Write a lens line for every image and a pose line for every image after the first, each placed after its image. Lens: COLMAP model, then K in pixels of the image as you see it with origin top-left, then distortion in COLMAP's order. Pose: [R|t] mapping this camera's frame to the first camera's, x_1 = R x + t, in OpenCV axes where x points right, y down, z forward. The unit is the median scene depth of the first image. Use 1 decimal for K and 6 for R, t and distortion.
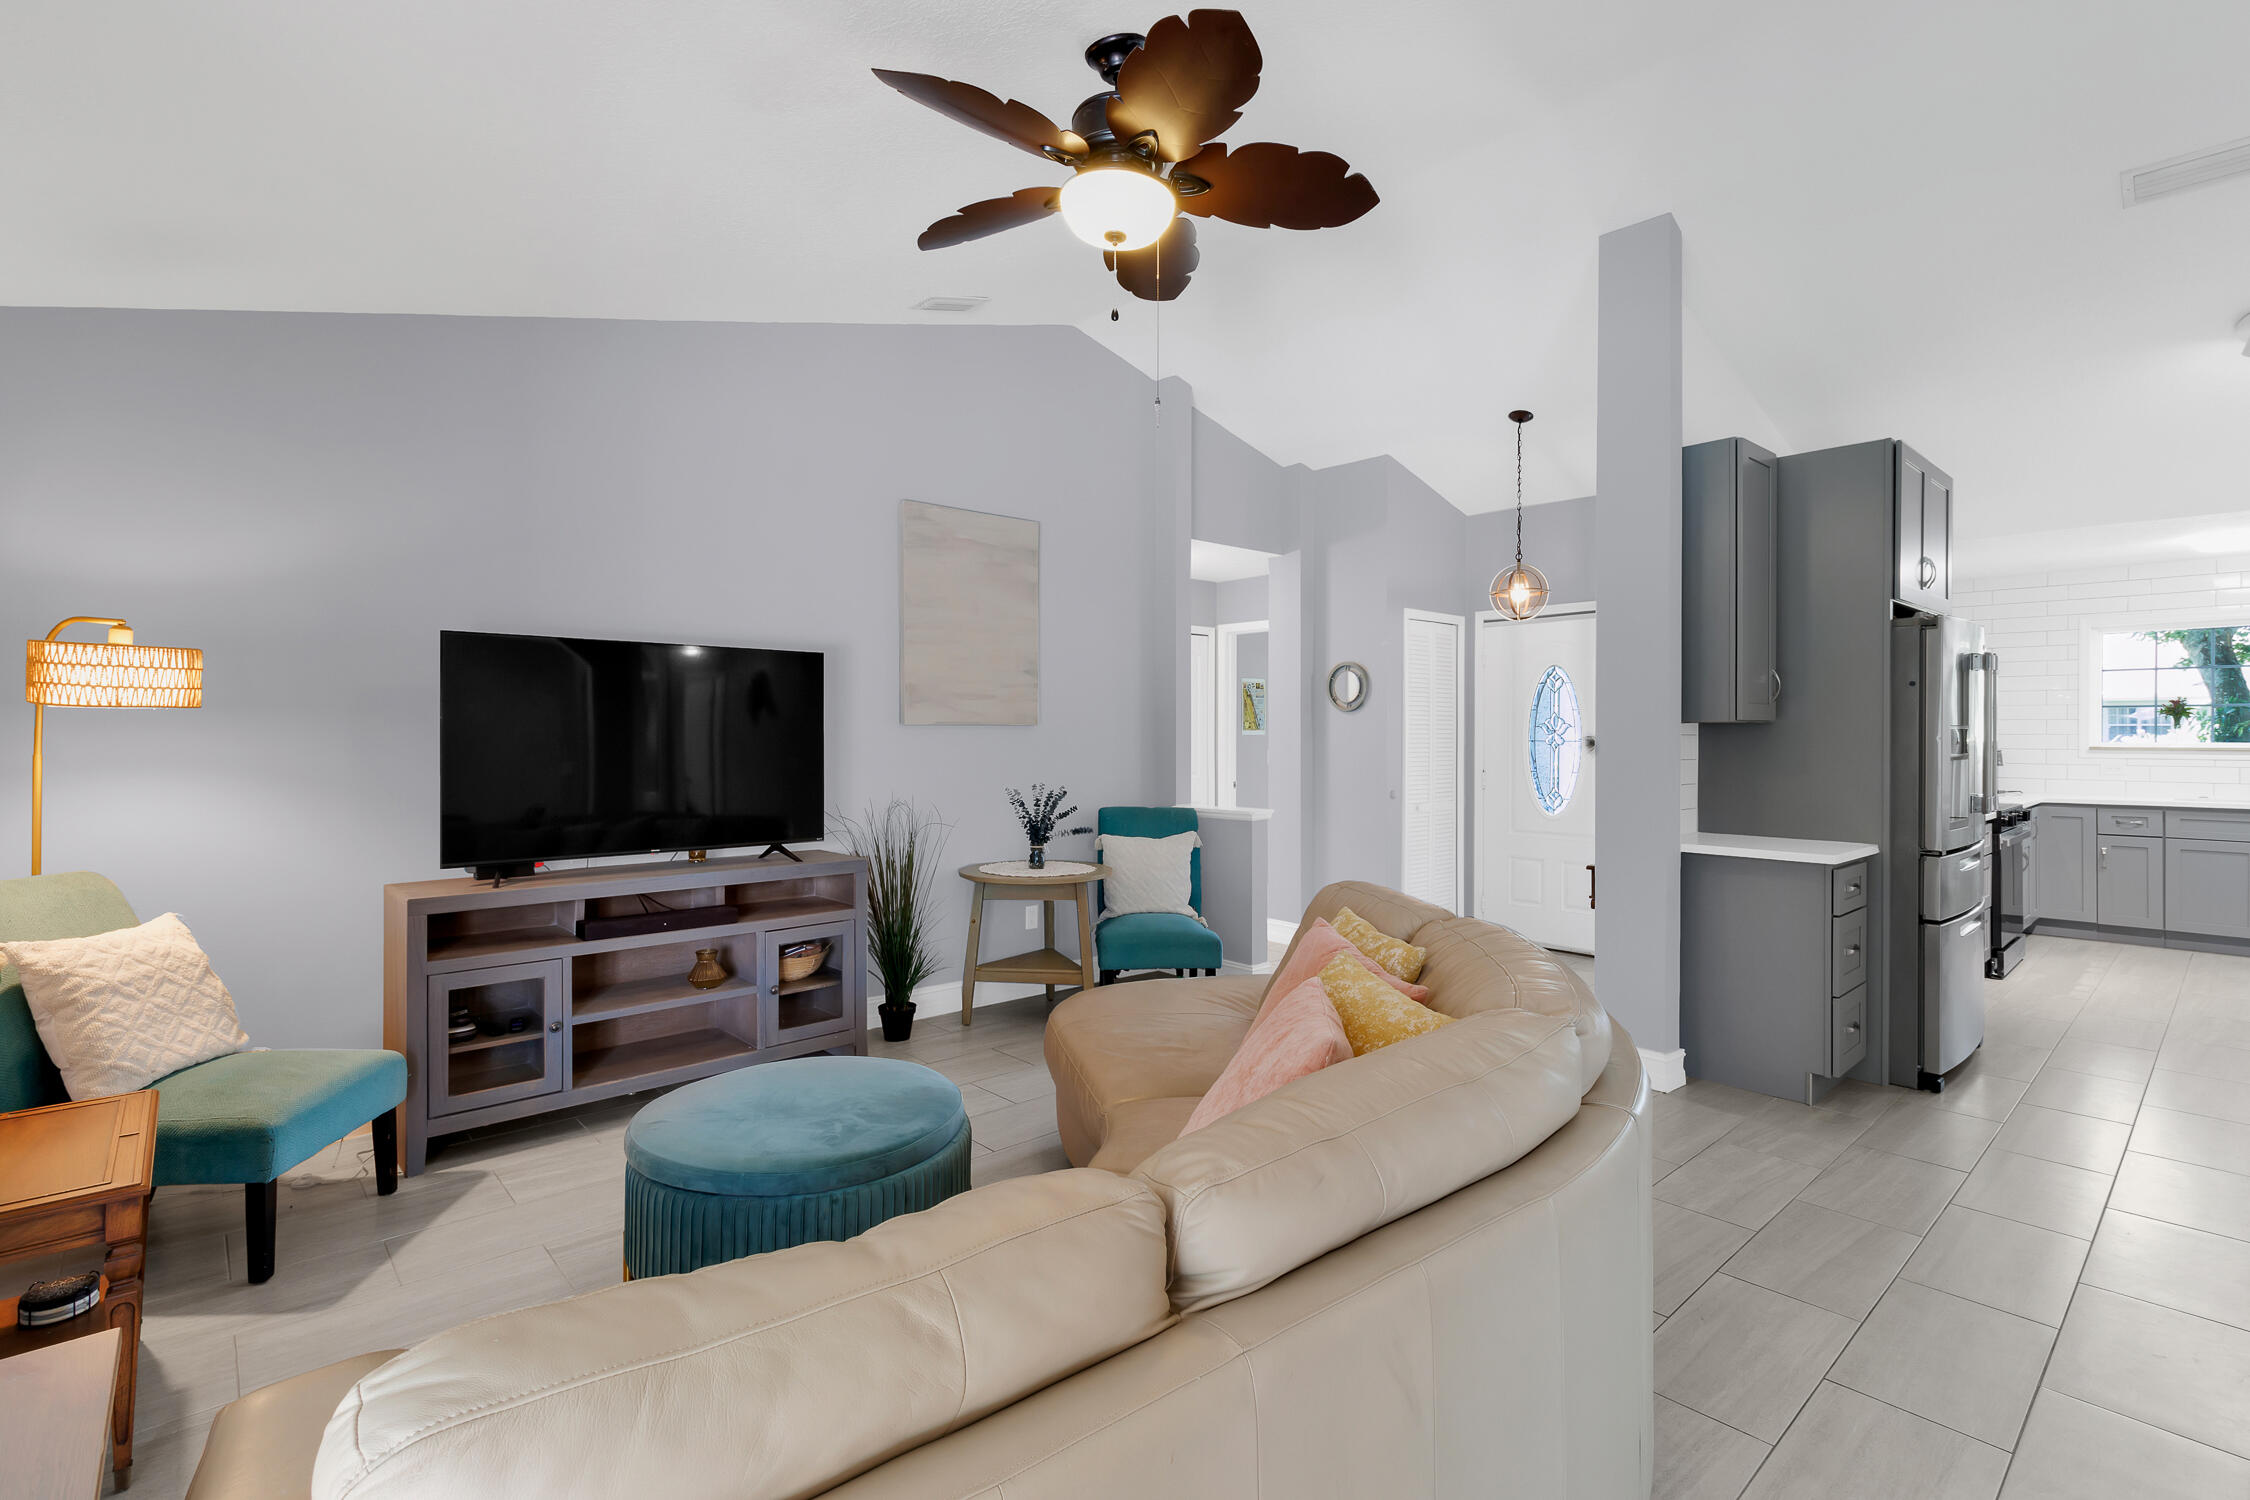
lens RADIAL K [[1051.2, 0, 1127.9], [0, 1051.2, 743.2], [0, 0, 1]] dist [0.001597, 0.000147]
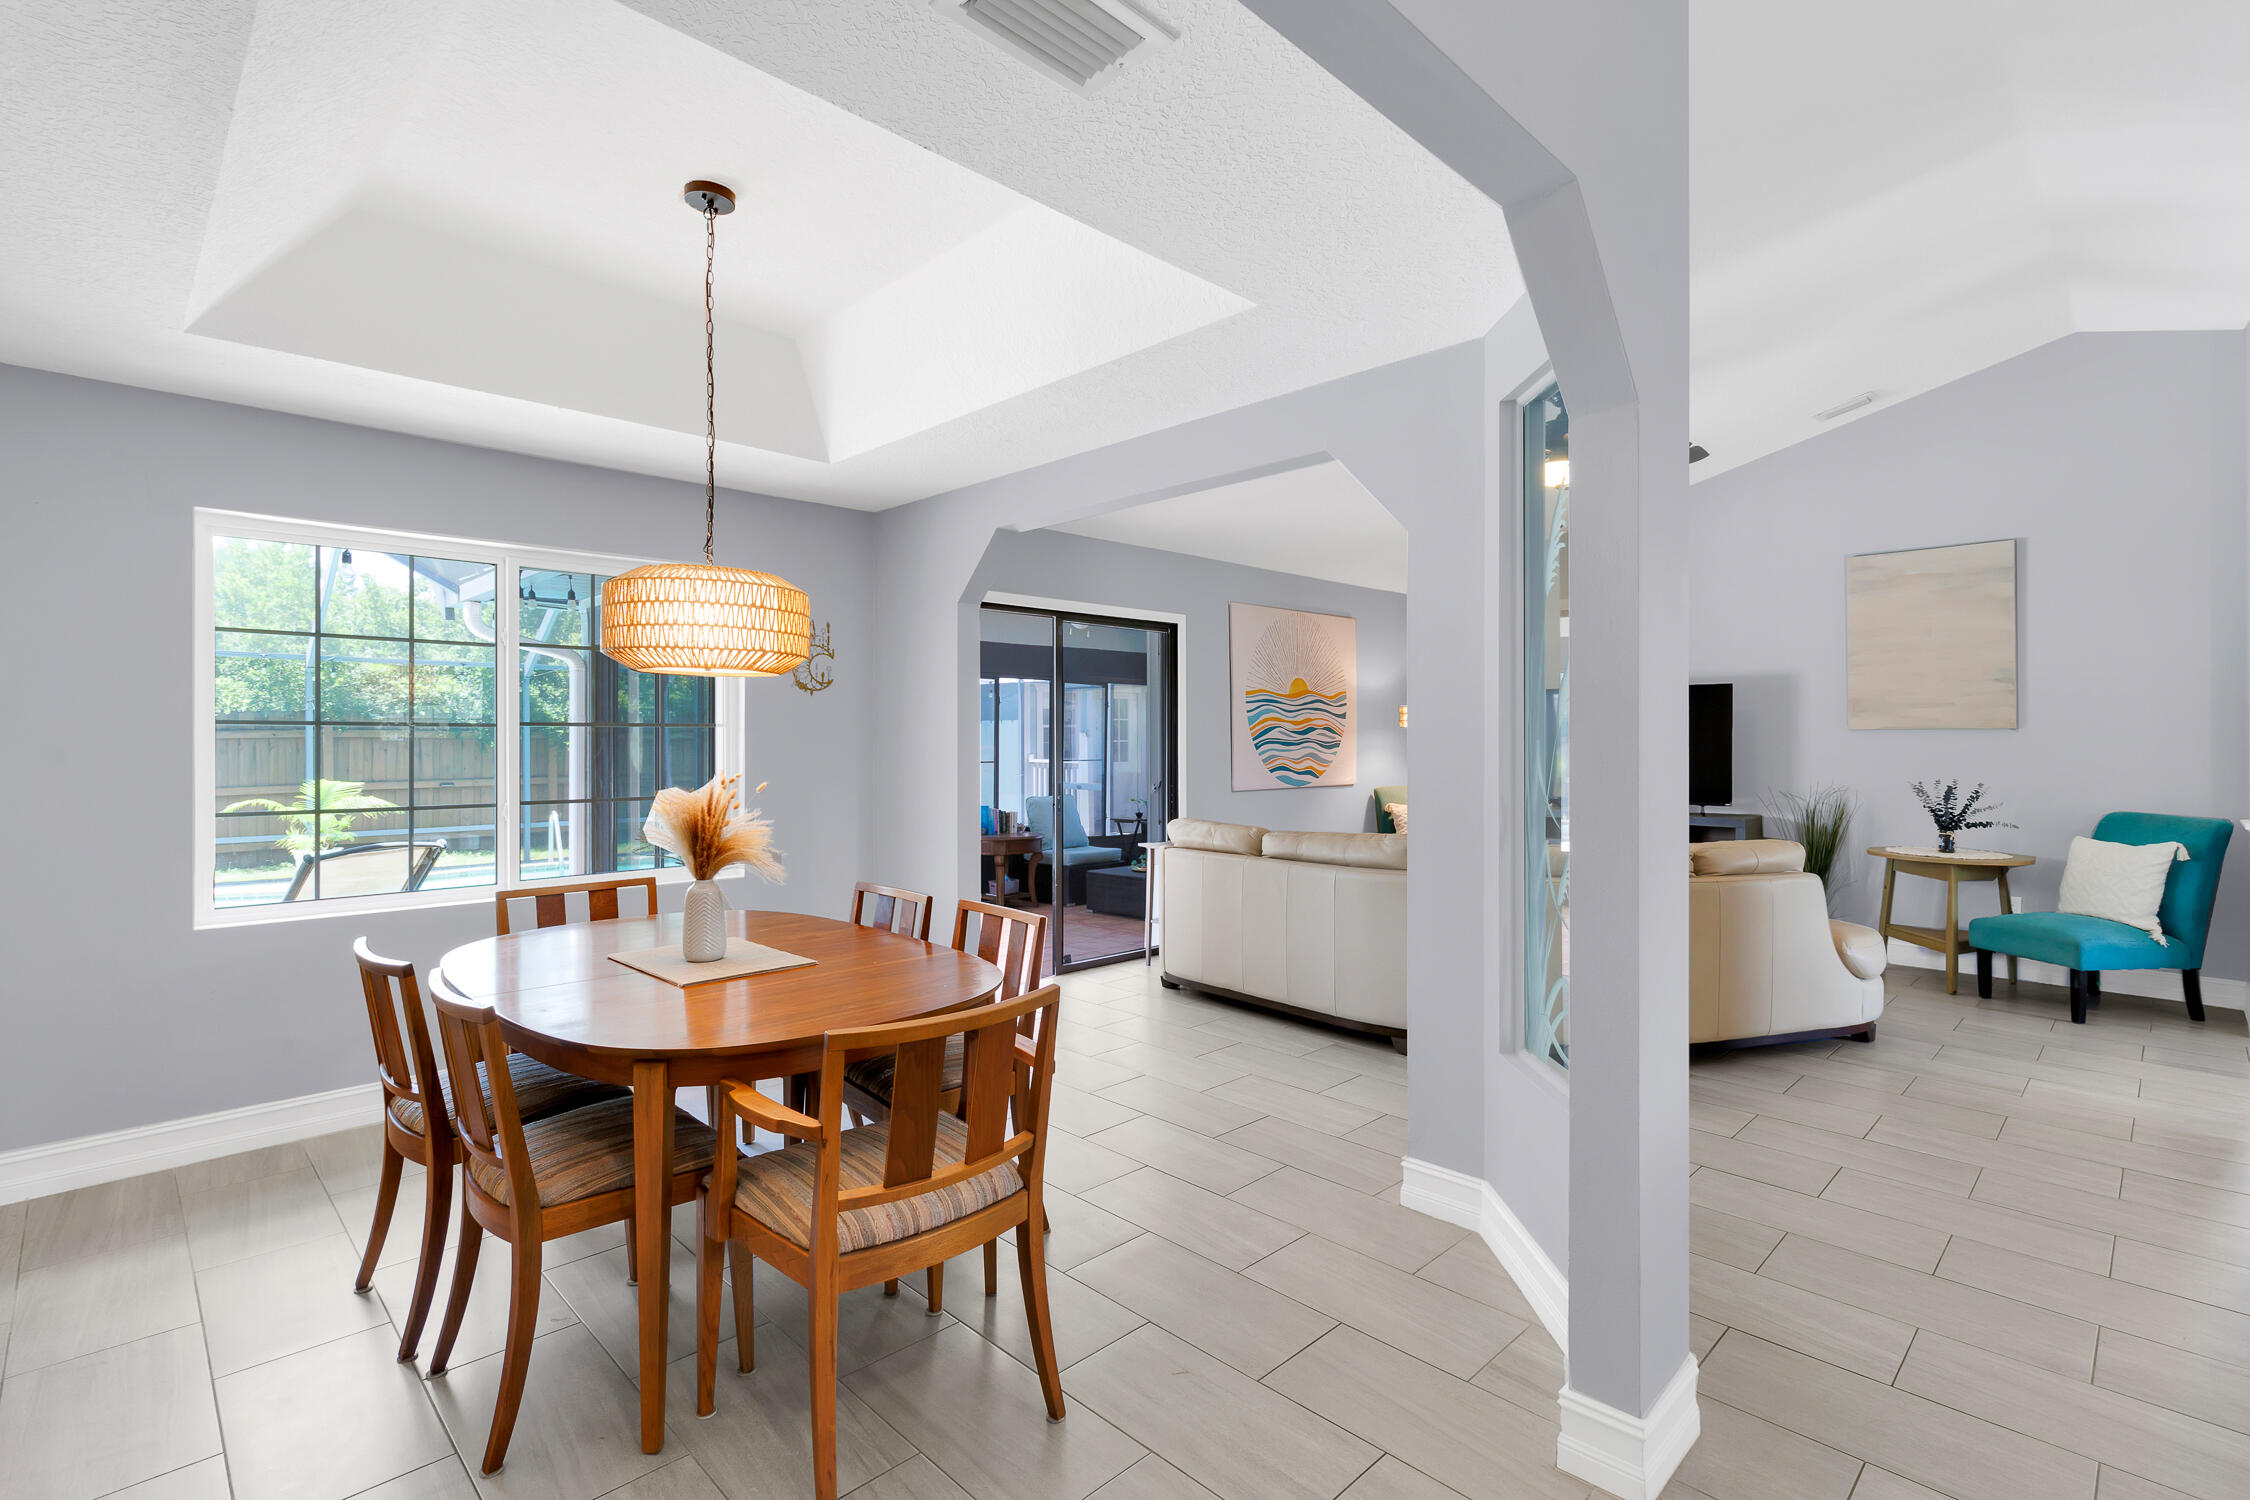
lens RADIAL K [[1051.2, 0, 1127.9], [0, 1051.2, 743.2], [0, 0, 1]] dist [0.001597, 0.000147]
pose [[0.052059, 0.001751, -0.998642, 1.017253], [-0.005871, 0.999982, 0.001447, 0.002325], [0.998627, 0.005788, 0.052069, 0.041135]]
